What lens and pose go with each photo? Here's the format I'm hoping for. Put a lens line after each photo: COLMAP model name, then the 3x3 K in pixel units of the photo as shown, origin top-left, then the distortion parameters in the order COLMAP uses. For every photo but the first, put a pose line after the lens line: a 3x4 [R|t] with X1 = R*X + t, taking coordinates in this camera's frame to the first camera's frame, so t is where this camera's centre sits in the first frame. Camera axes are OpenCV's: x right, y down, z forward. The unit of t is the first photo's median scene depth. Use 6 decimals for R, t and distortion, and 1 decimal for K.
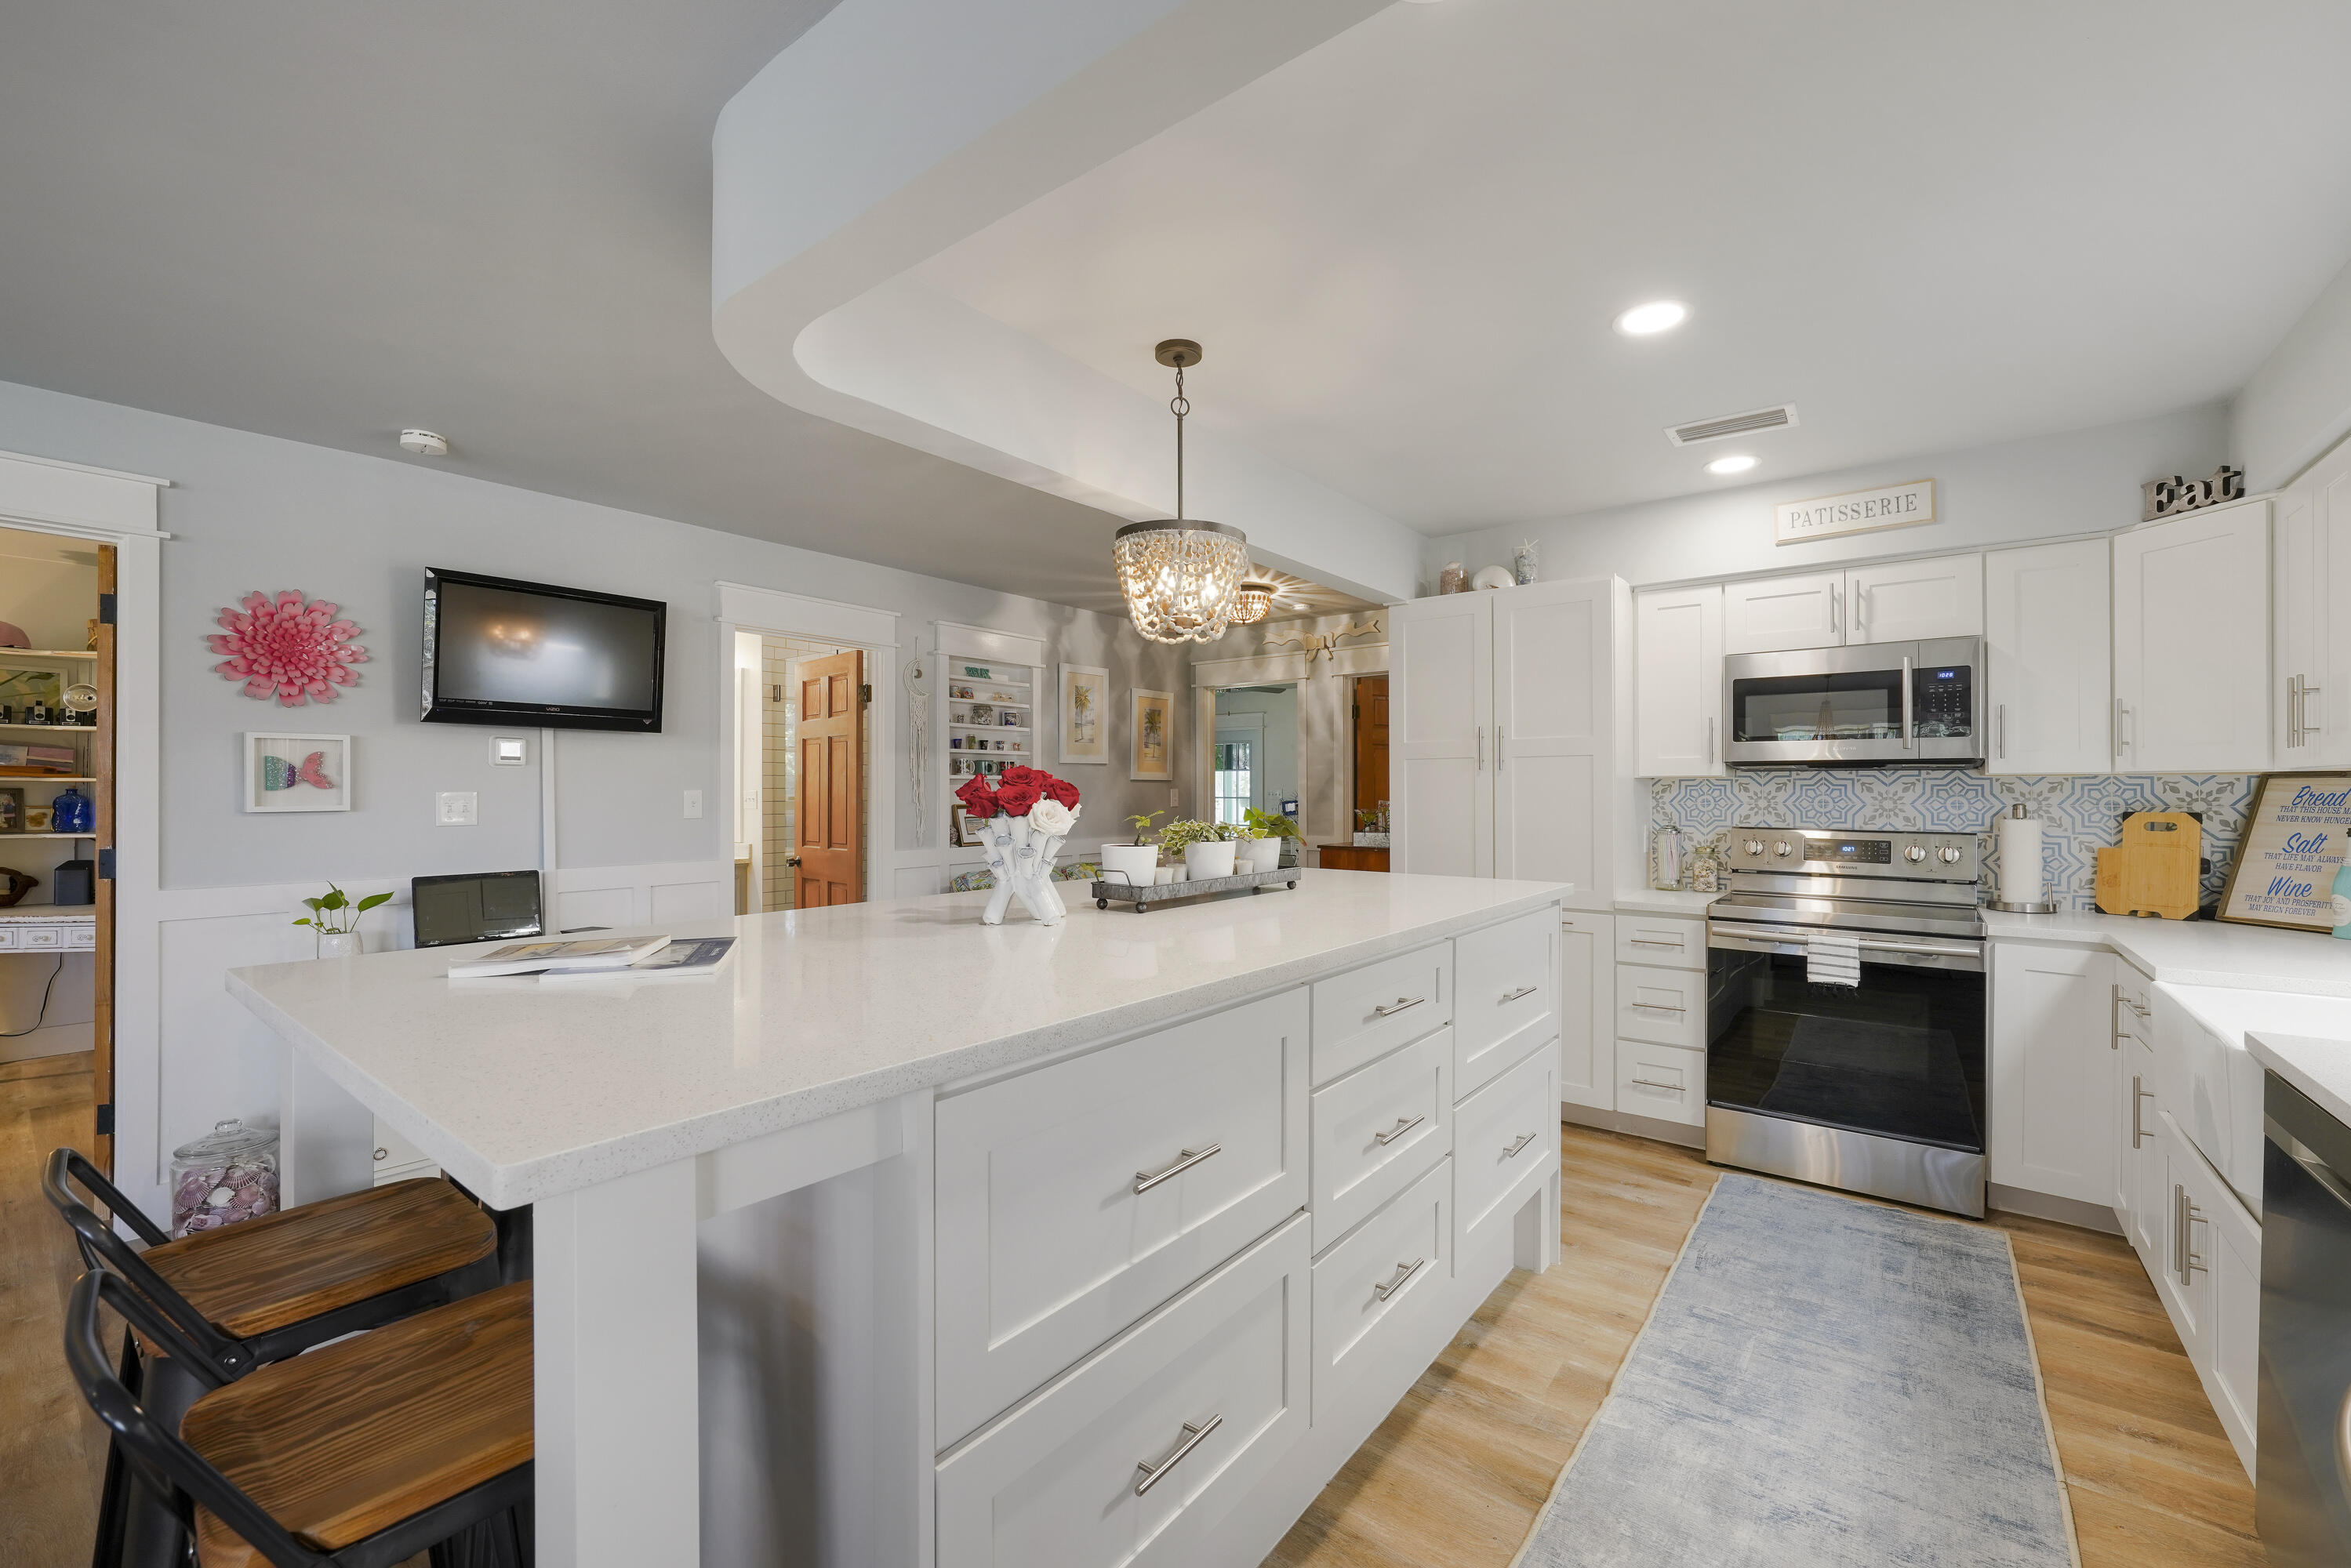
lens RADIAL K [[962.4, 0, 1163.4], [0, 962.4, 781.6], [0, 0, 1]] dist [-0.014549, 0.003434]
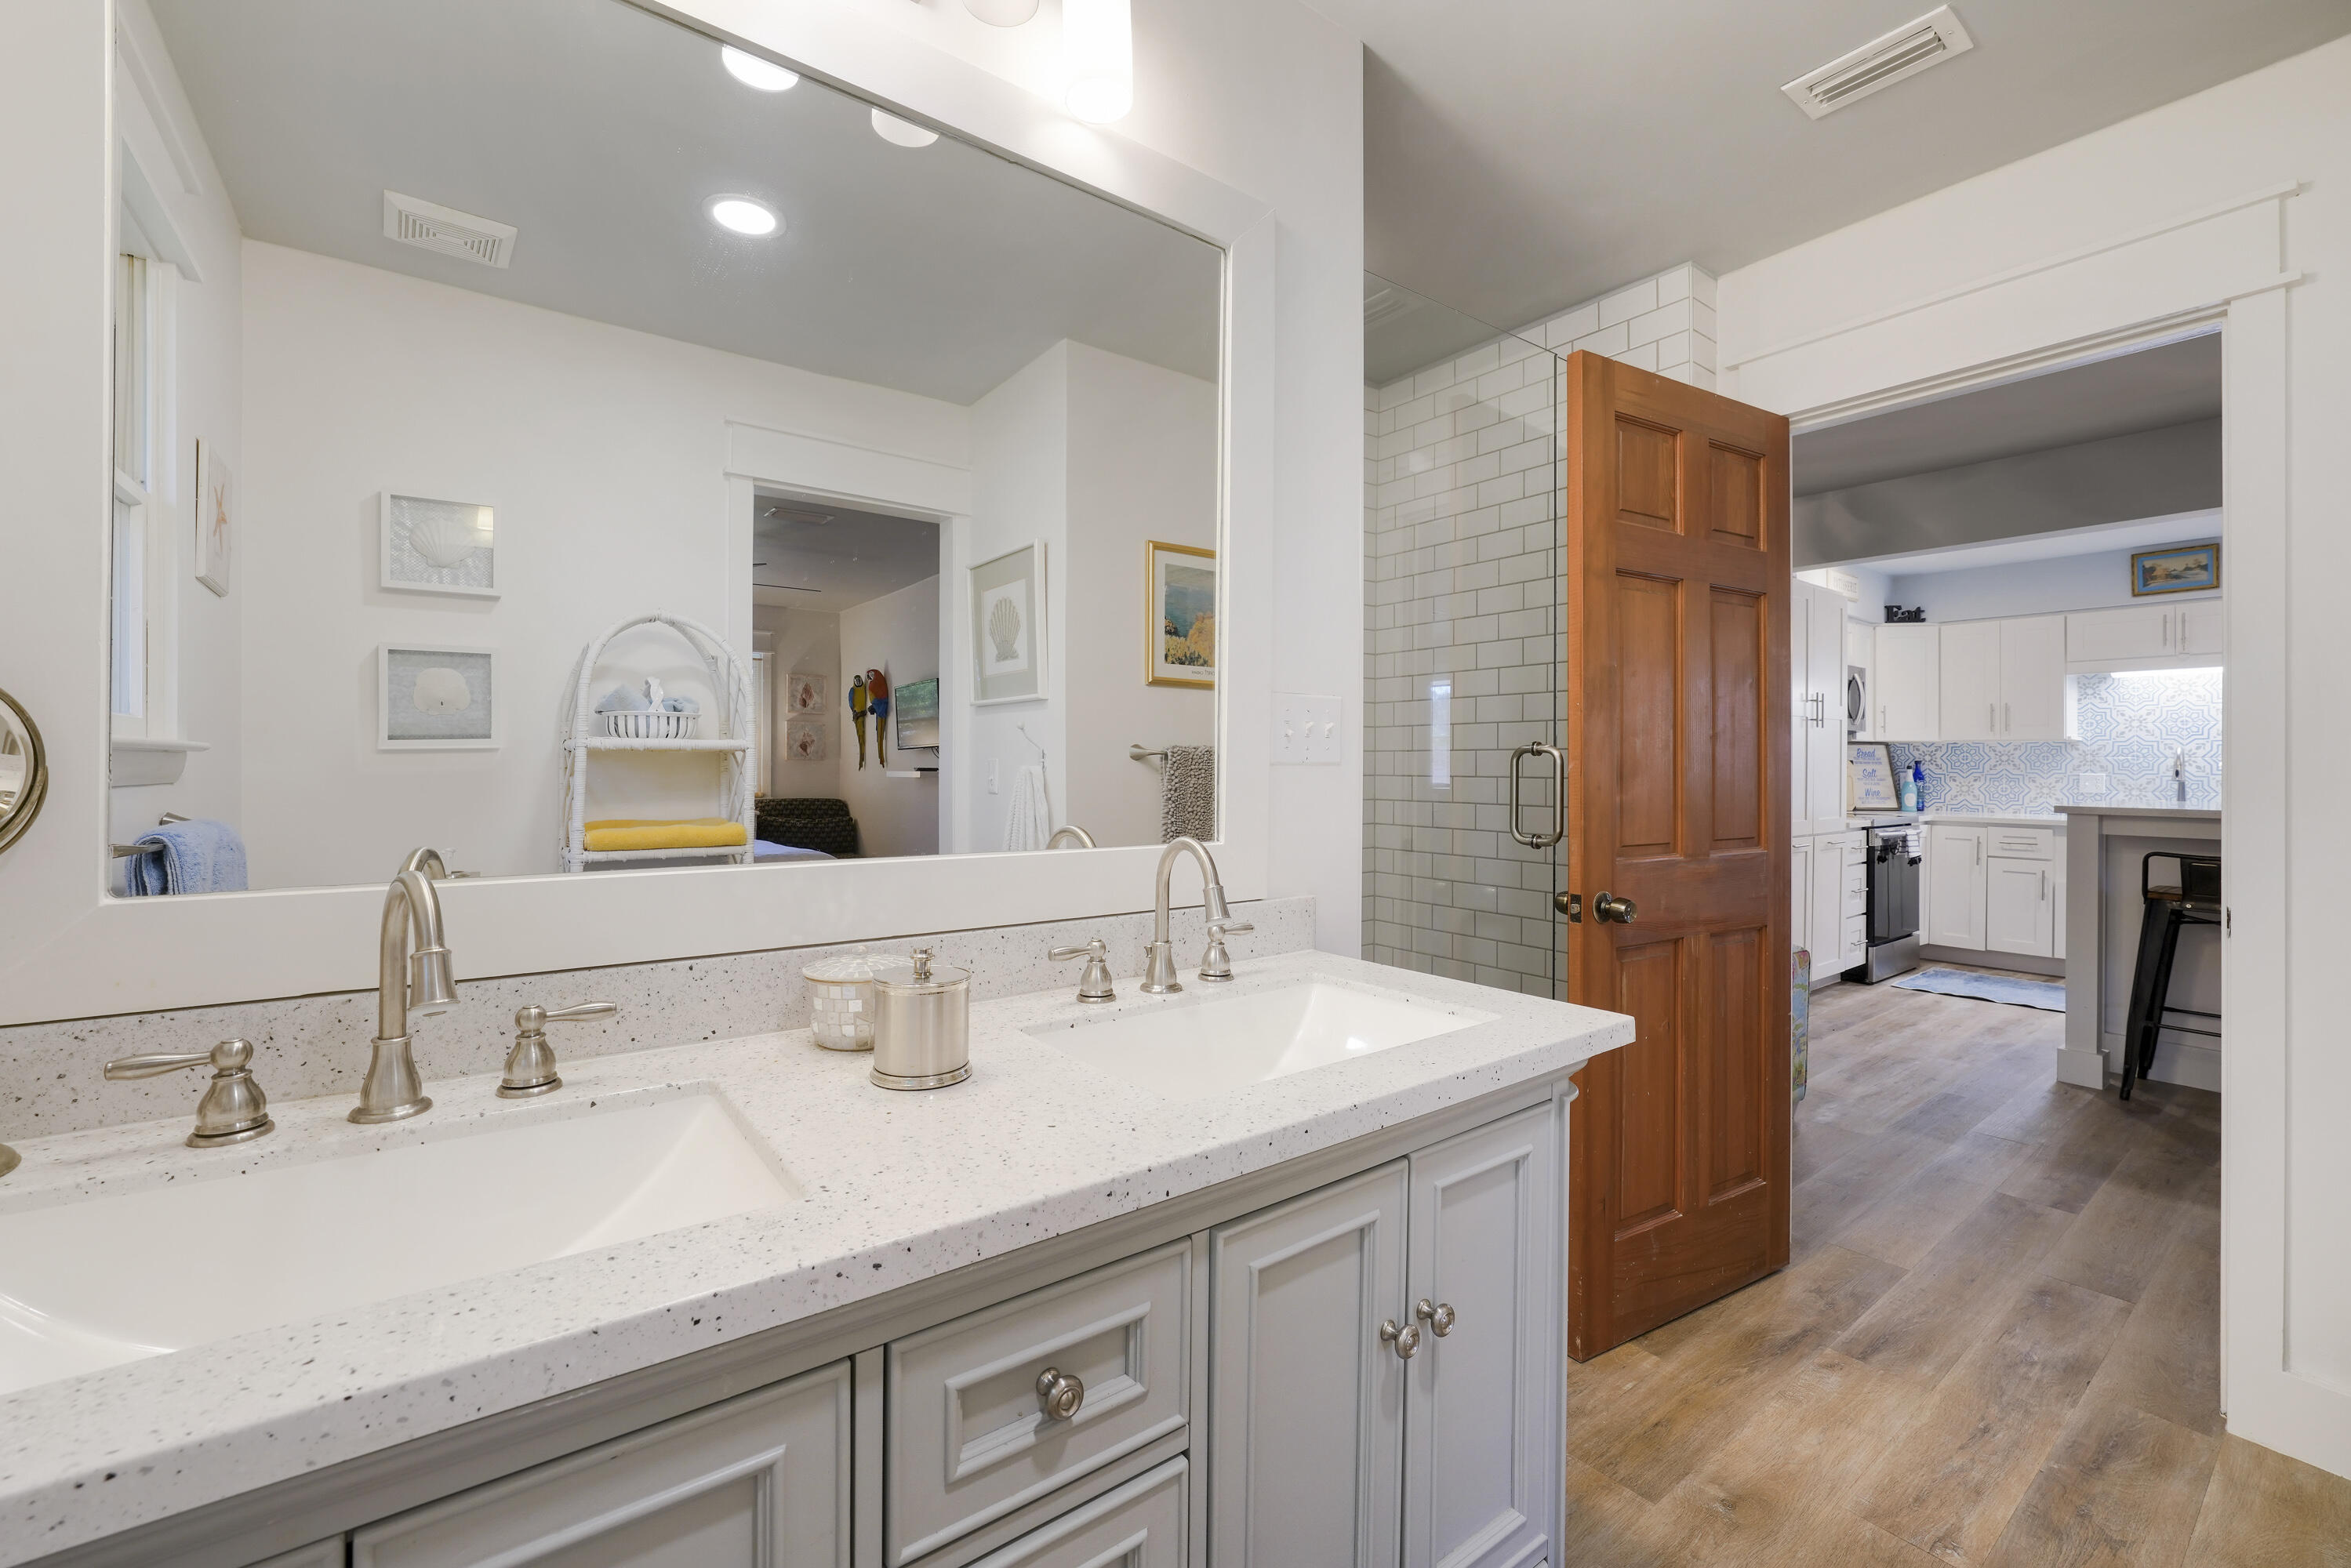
lens RADIAL K [[962.4, 0, 1165.4], [0, 962.4, 762.8], [0, 0, 1]] dist [-0.014549, 0.003434]
pose [[0.265536, 0.003713, 0.964094, -1.265395], [-0.016112, 0.999870, 0.000587, 0.056096], [-0.963966, -0.015689, 0.265561, 1.713056]]
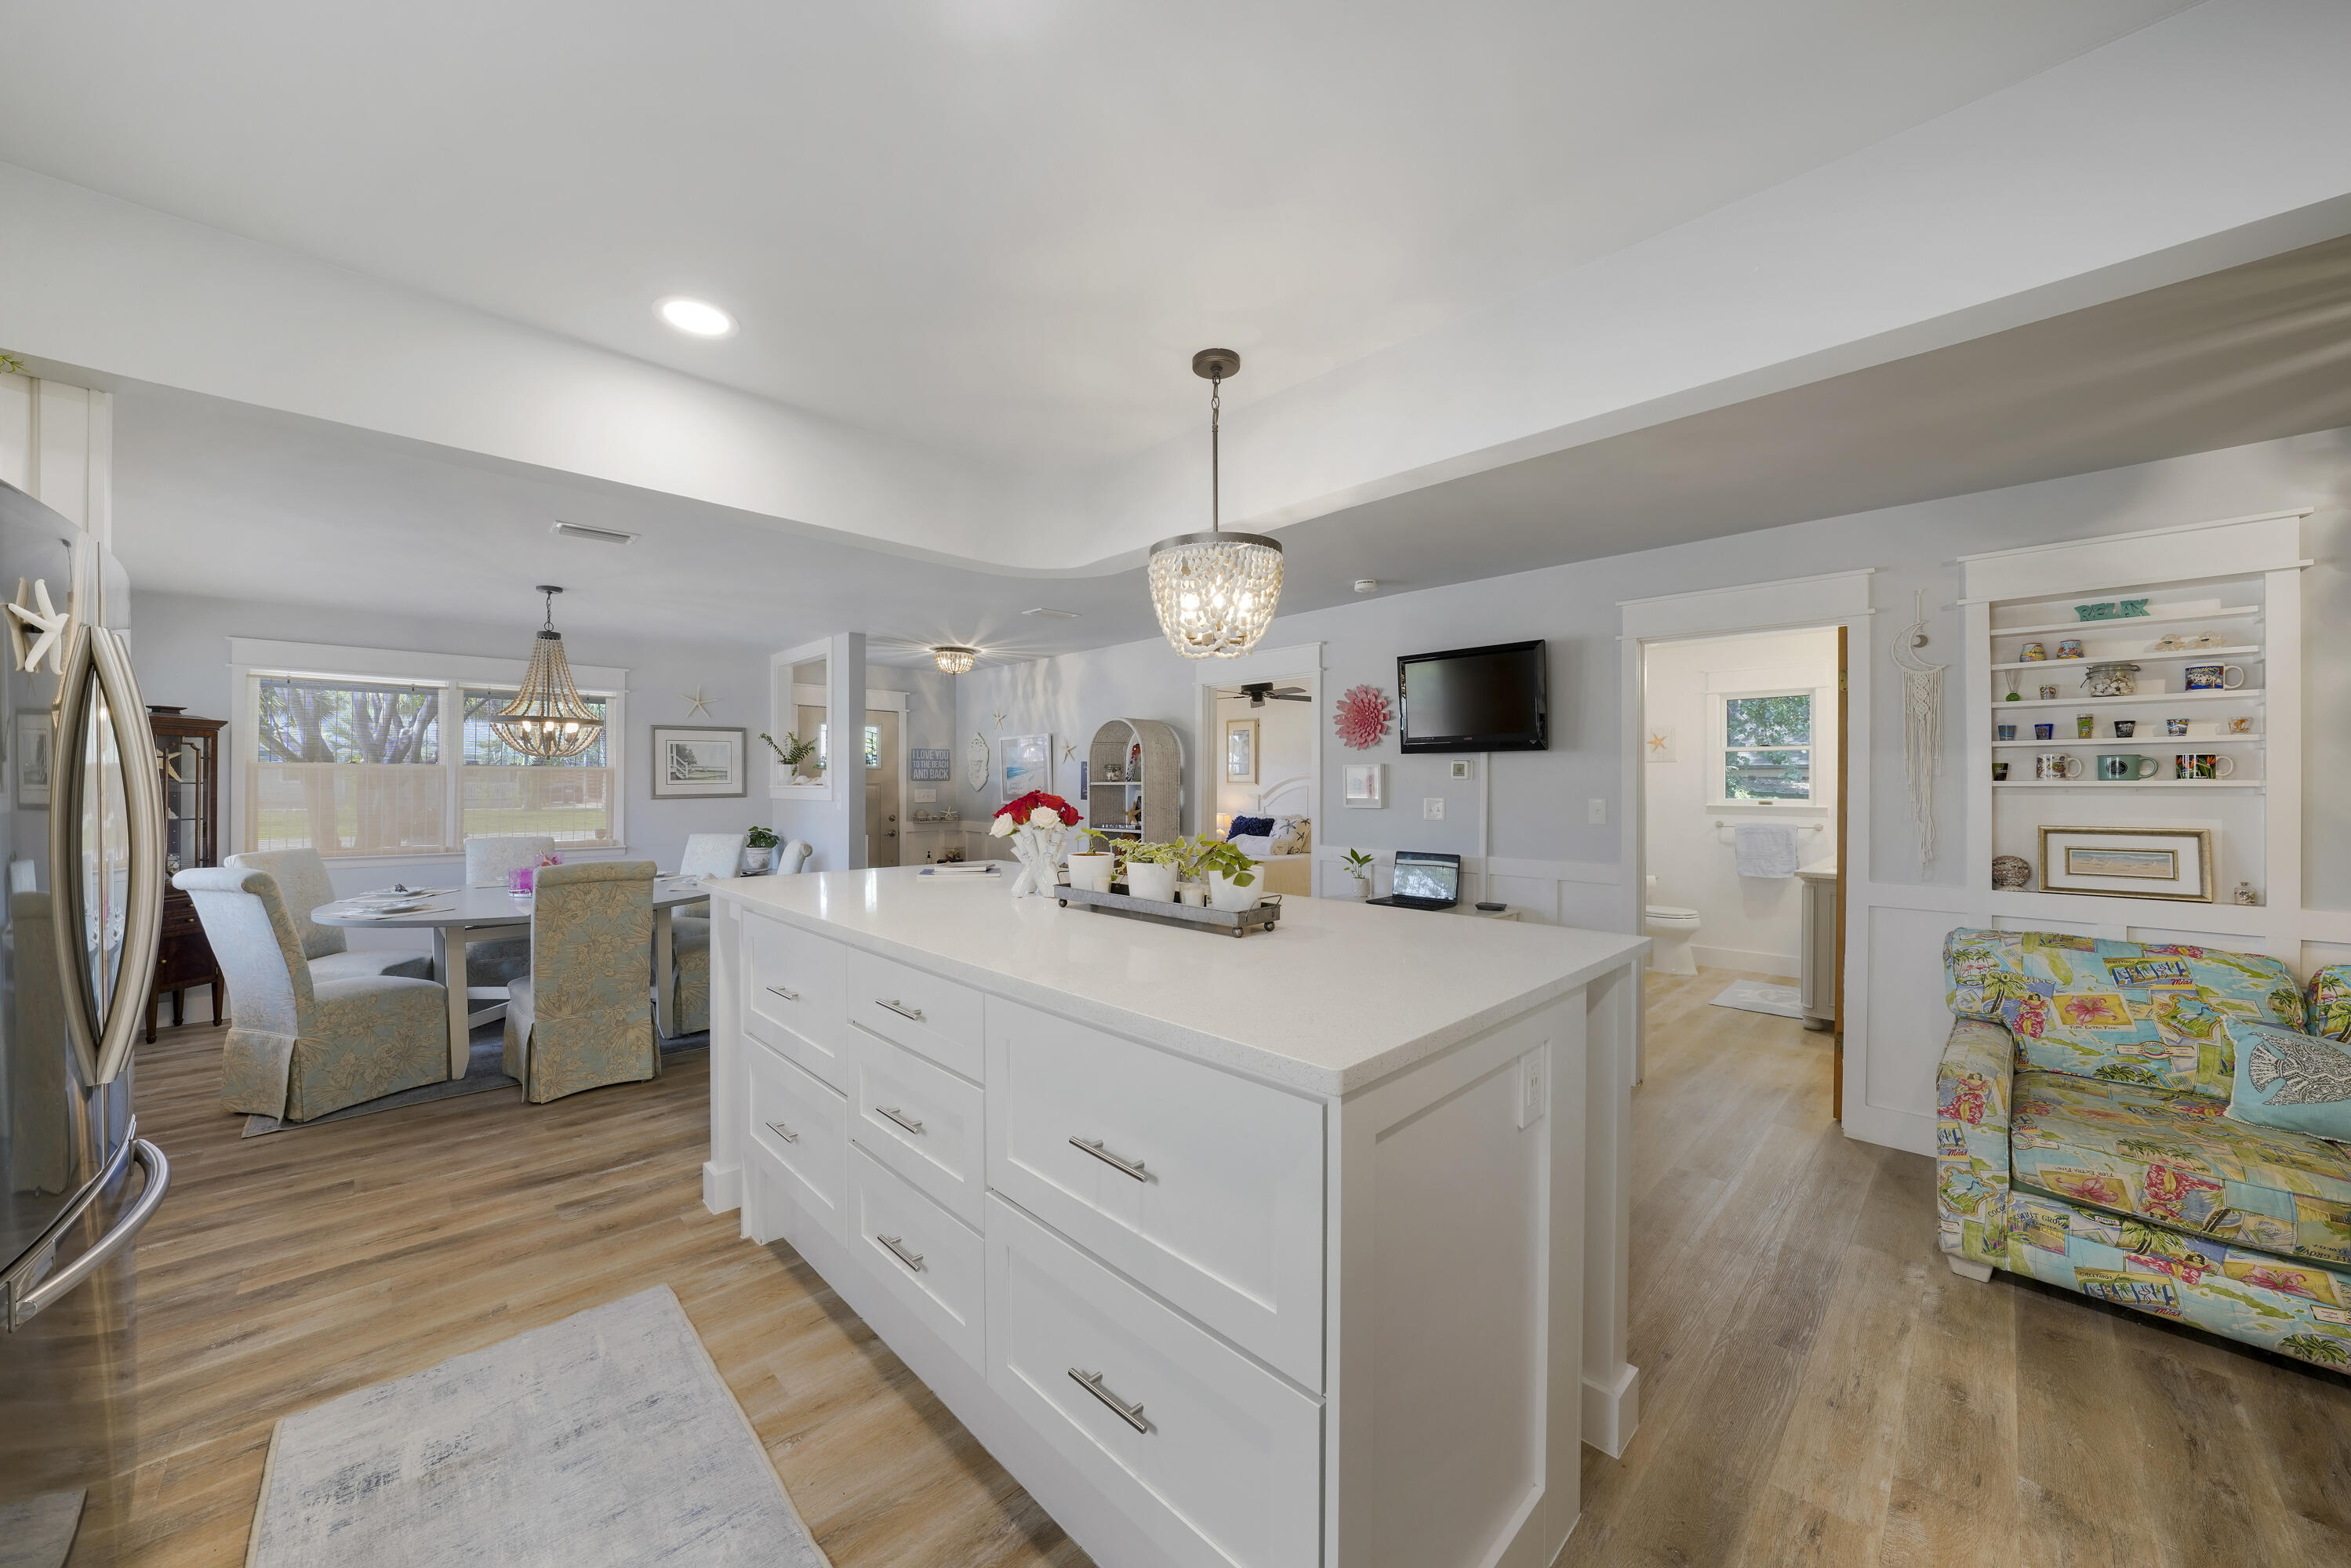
lens RADIAL K [[836.6, 0, 1177.2], [0, 836.6, 774.8], [0, 0, 1]] dist [-0.014593, 0.000080]
pose [[-0.125933, -0.009912, -0.991989, 0.637823], [0.007750, 0.999910, -0.010975, -0.014286], [0.992008, -0.009070, -0.125845, 0.785121]]
